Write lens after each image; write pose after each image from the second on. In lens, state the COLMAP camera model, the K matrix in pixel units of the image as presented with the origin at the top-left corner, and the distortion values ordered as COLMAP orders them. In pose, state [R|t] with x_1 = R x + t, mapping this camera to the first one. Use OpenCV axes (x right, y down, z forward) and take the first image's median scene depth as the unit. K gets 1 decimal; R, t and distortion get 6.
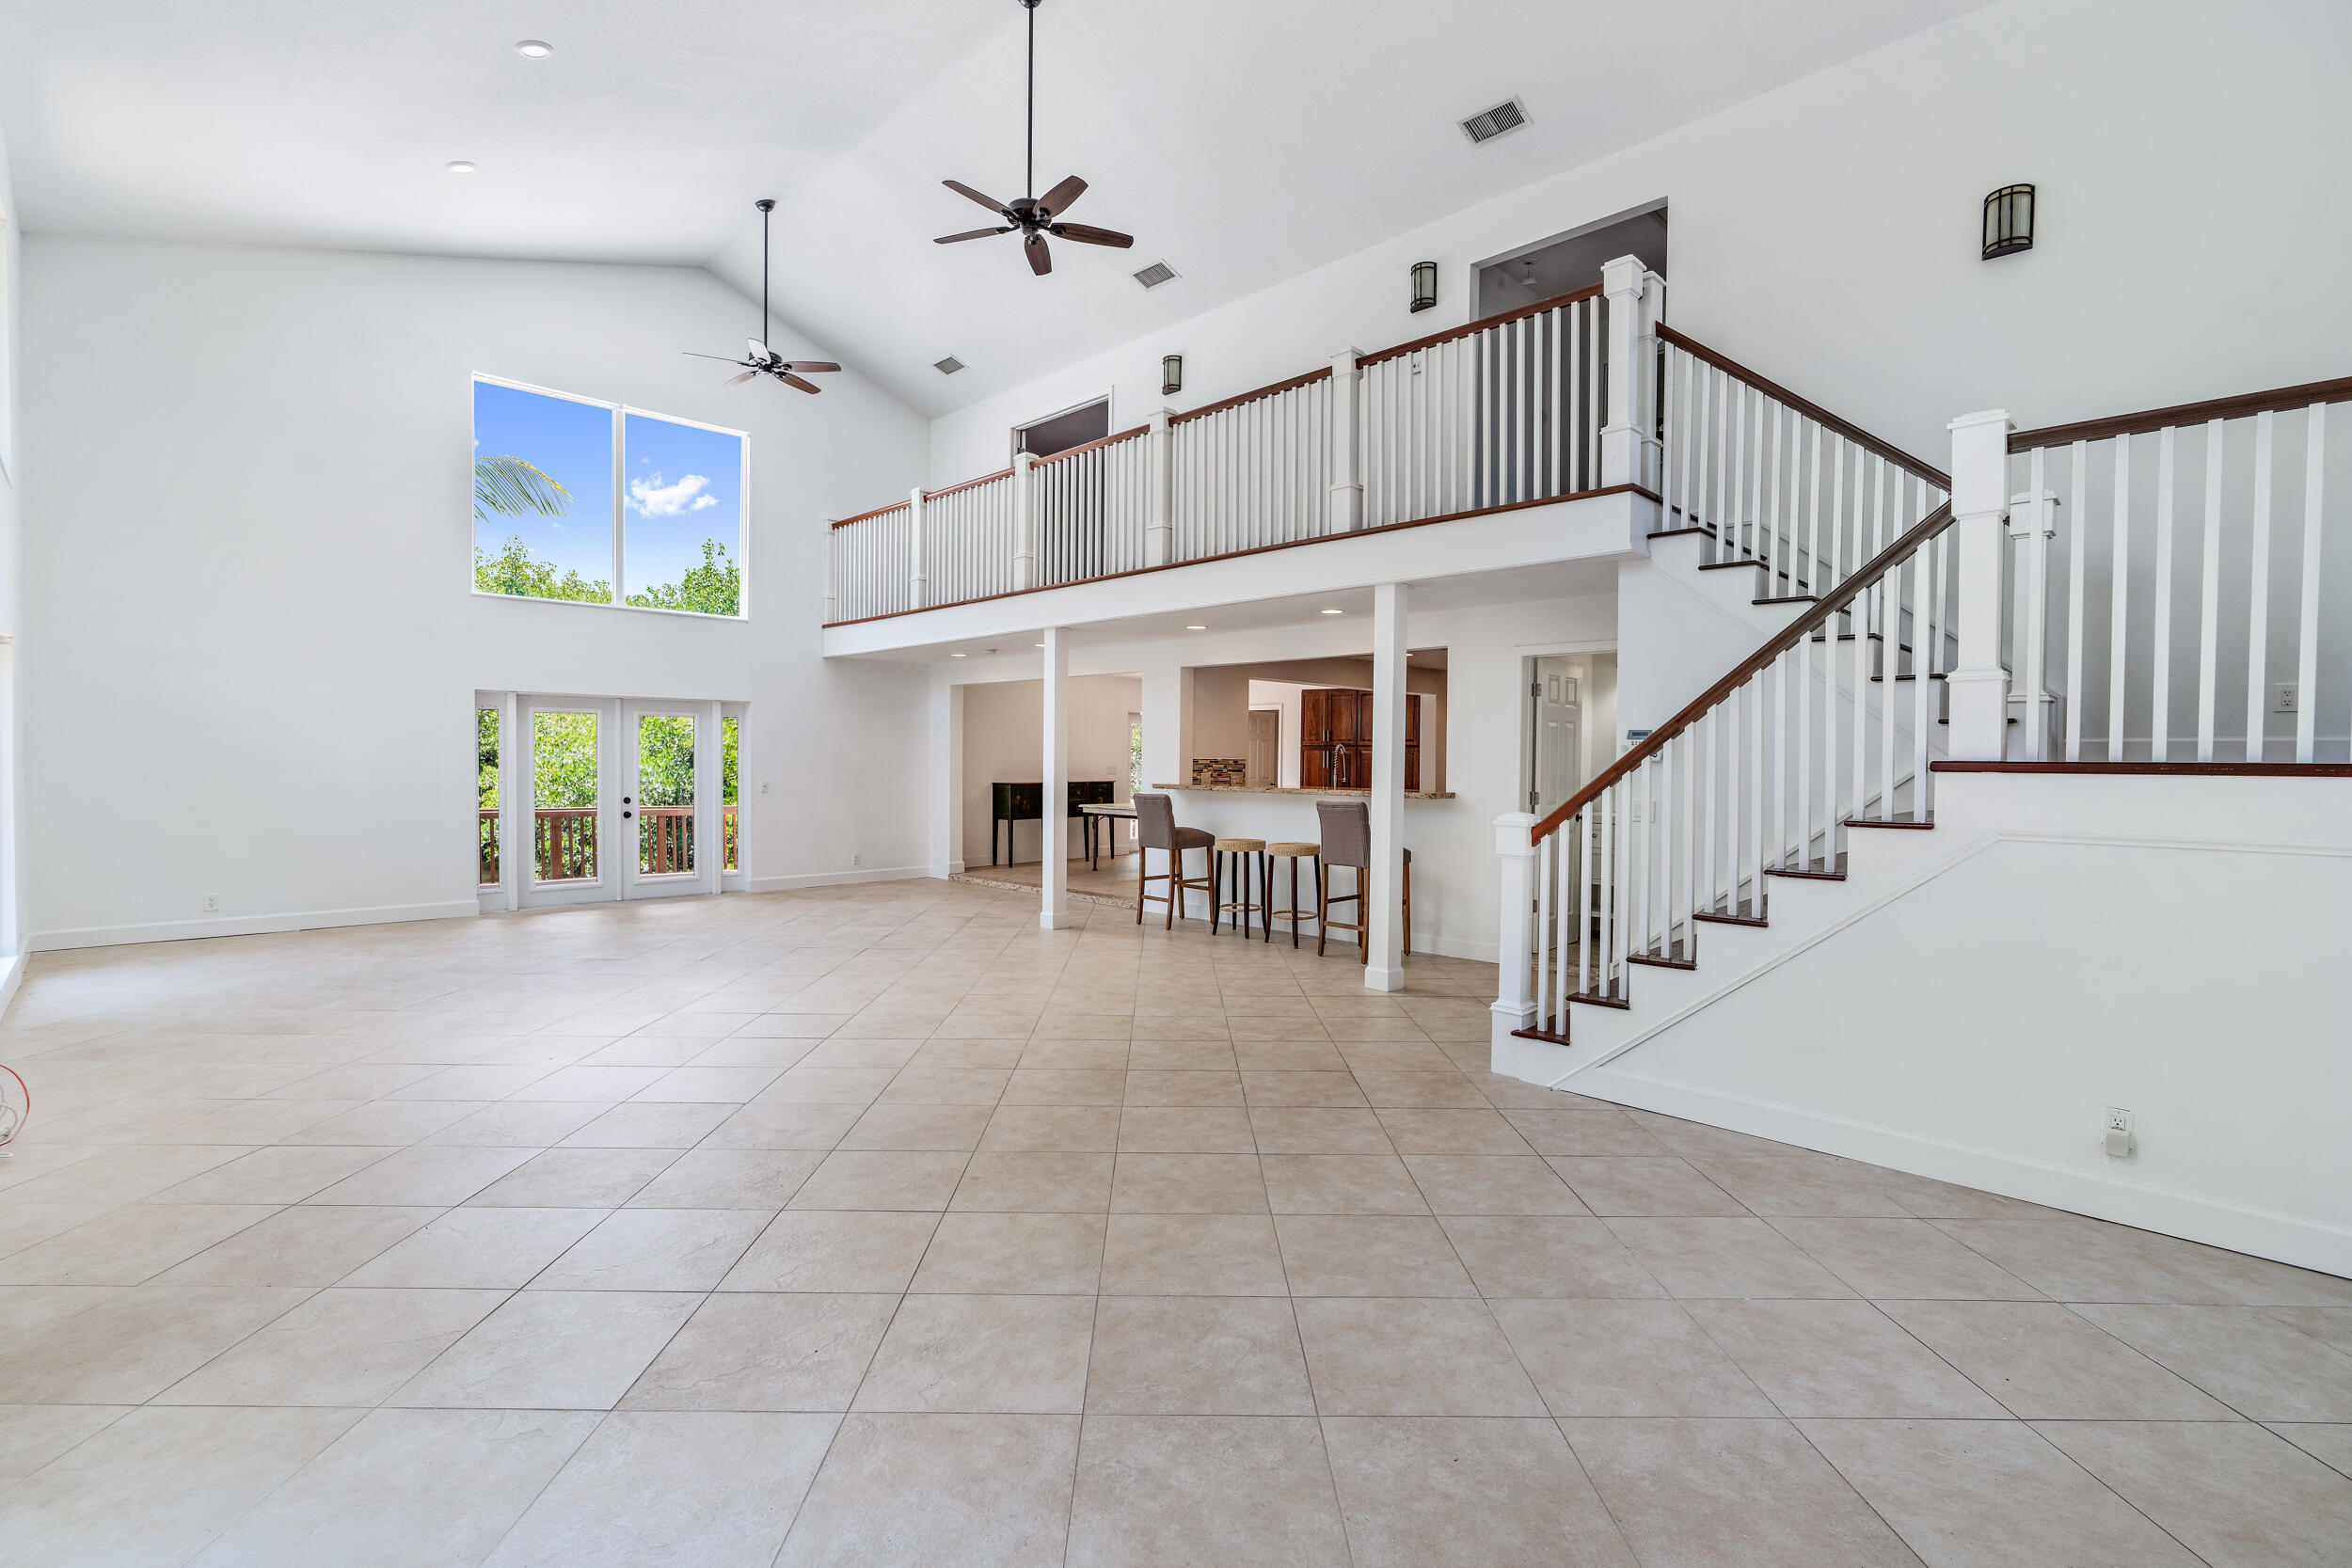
lens RADIAL K [[1067.7, 0, 1176.0], [0, 1067.7, 784.0], [0, 0, 1]] dist [-0.011541, 0.003444]
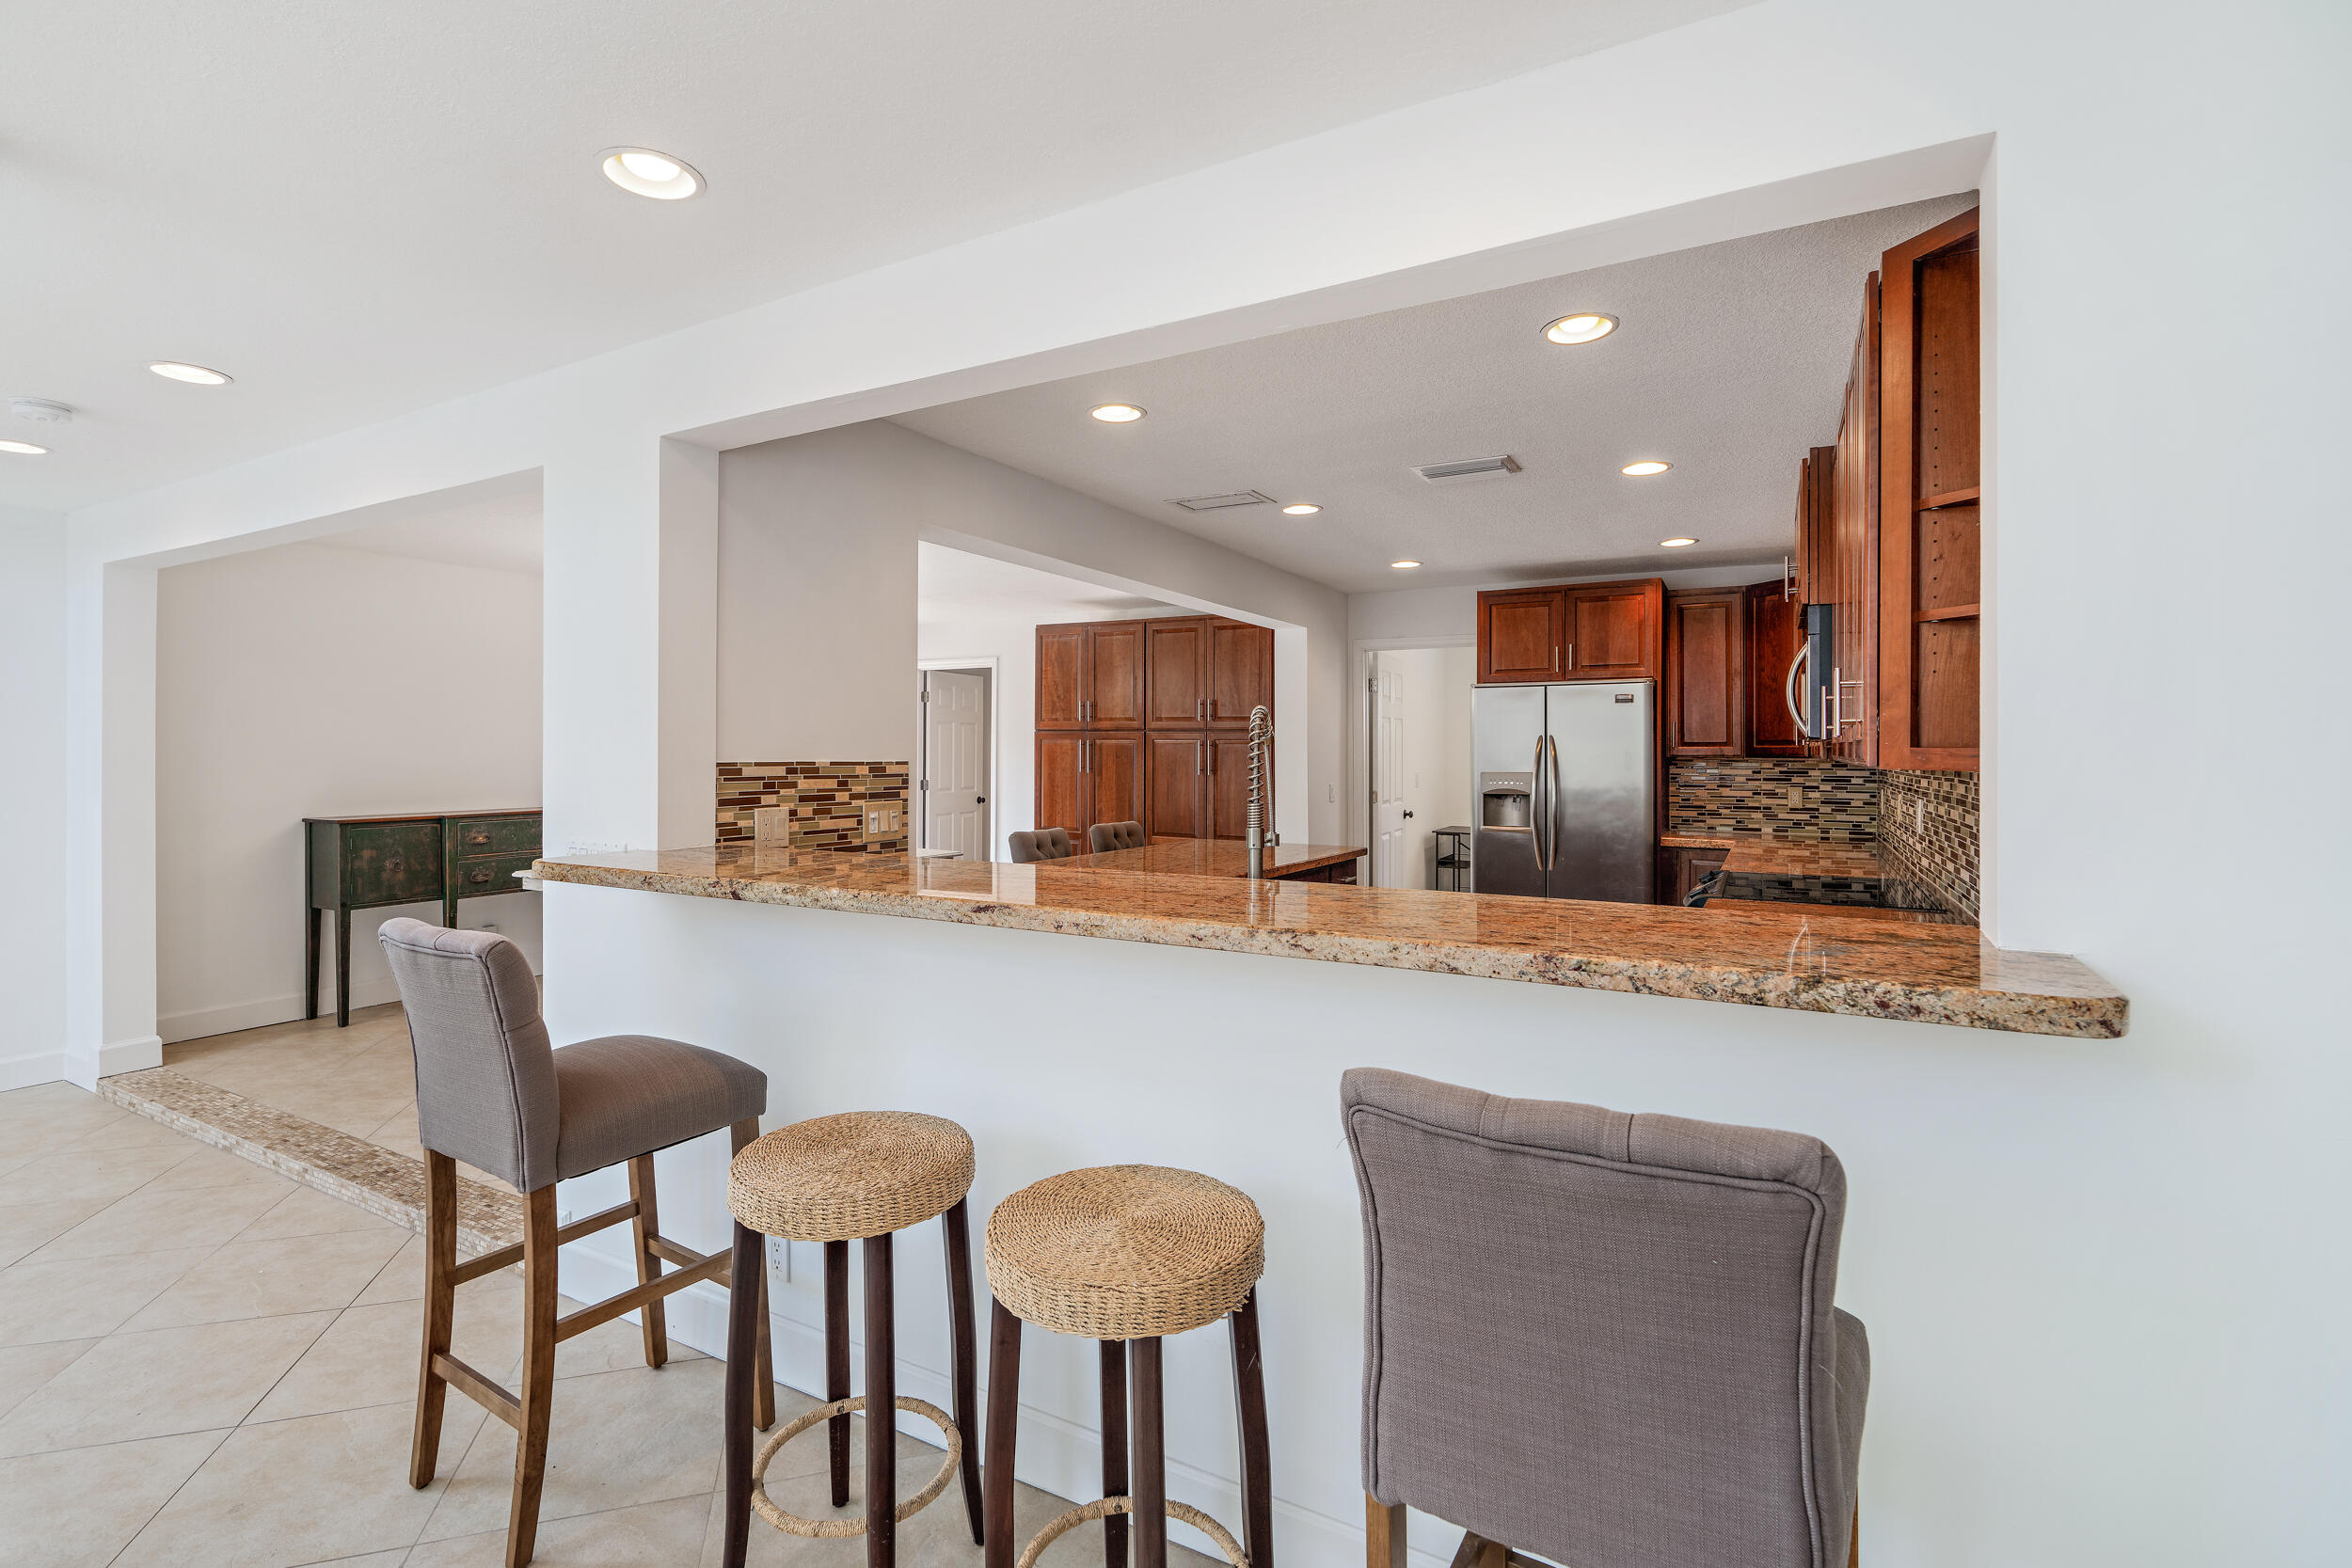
lens RADIAL K [[1108.6, 0, 1157.2], [0, 1108.6, 776.6], [0, 0, 1]] dist [0.000854, 0.000289]
pose [[0.968251, -0.012439, 0.249671, 0.044206], [0.012629, 0.999920, 0.000838, -0.014392], [-0.249661, 0.002341, 0.968330, 0.530544]]
